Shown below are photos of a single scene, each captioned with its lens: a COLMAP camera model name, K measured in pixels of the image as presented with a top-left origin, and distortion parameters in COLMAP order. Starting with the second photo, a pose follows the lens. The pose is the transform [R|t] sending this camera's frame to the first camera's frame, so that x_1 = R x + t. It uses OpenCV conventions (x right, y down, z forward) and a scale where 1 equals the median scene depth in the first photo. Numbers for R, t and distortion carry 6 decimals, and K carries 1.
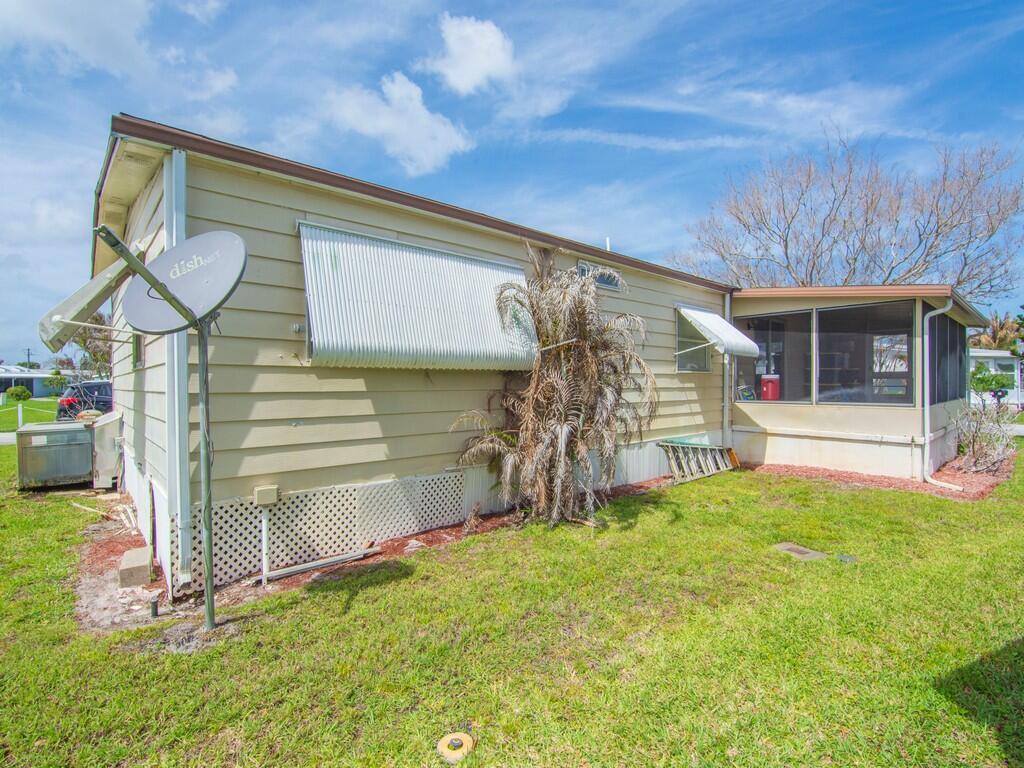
lens RADIAL K [[494.2, 0, 530.7], [0, 494.2, 383.3], [0, 0, 1]] dist [-0.004468, -0.010969]
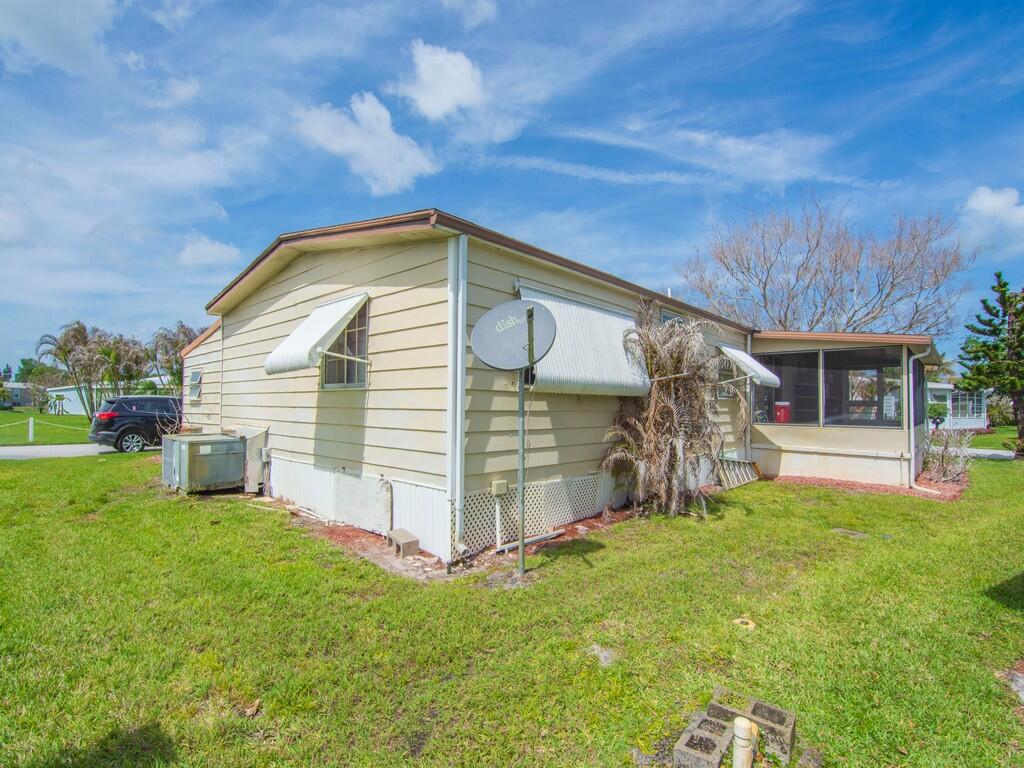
lens RADIAL K [[494.2, 0, 530.7], [0, 494.2, 383.3], [0, 0, 1]] dist [-0.004468, -0.010969]
pose [[0.995288, 0.020687, 0.094733, -0.306806], [-0.016582, 0.998898, -0.043914, 0.000976], [-0.095537, 0.042136, 0.994534, -0.185378]]
